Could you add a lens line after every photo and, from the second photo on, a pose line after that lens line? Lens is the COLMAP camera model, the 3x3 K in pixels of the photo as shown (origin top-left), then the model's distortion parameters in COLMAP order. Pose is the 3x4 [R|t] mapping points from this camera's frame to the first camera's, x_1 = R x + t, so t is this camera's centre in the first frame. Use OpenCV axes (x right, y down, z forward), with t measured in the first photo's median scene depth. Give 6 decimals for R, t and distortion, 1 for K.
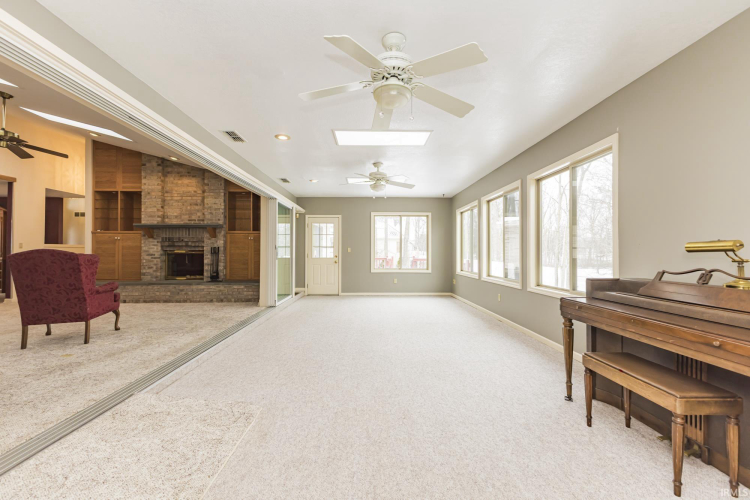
lens RADIAL K [[322.7, 0, 372.3], [0, 322.7, 247.8], [0, 0, 1]] dist [0.012340, 0.000033]
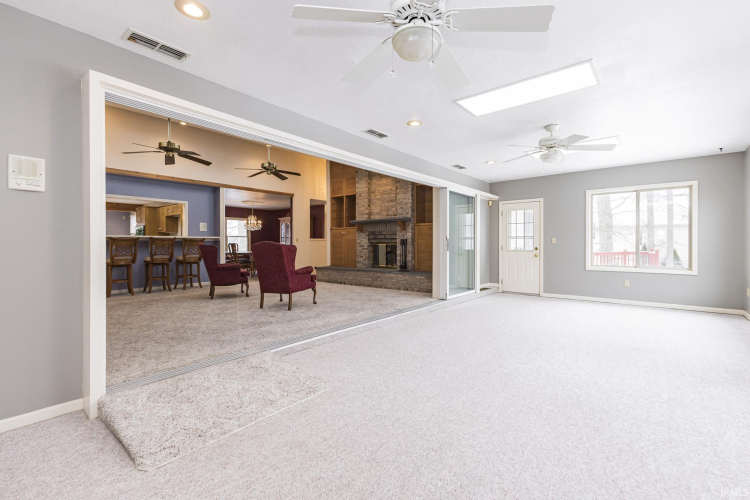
lens RADIAL K [[334.4, 0, 375.1], [0, 334.4, 245.9], [0, 0, 1]] dist [0.014908, 0.000111]
pose [[0.757502, -0.000298, -0.652833, 0.164845], [0.010874, 0.999867, 0.012160, 0.005739], [0.652742, -0.016310, 0.757404, 0.093016]]
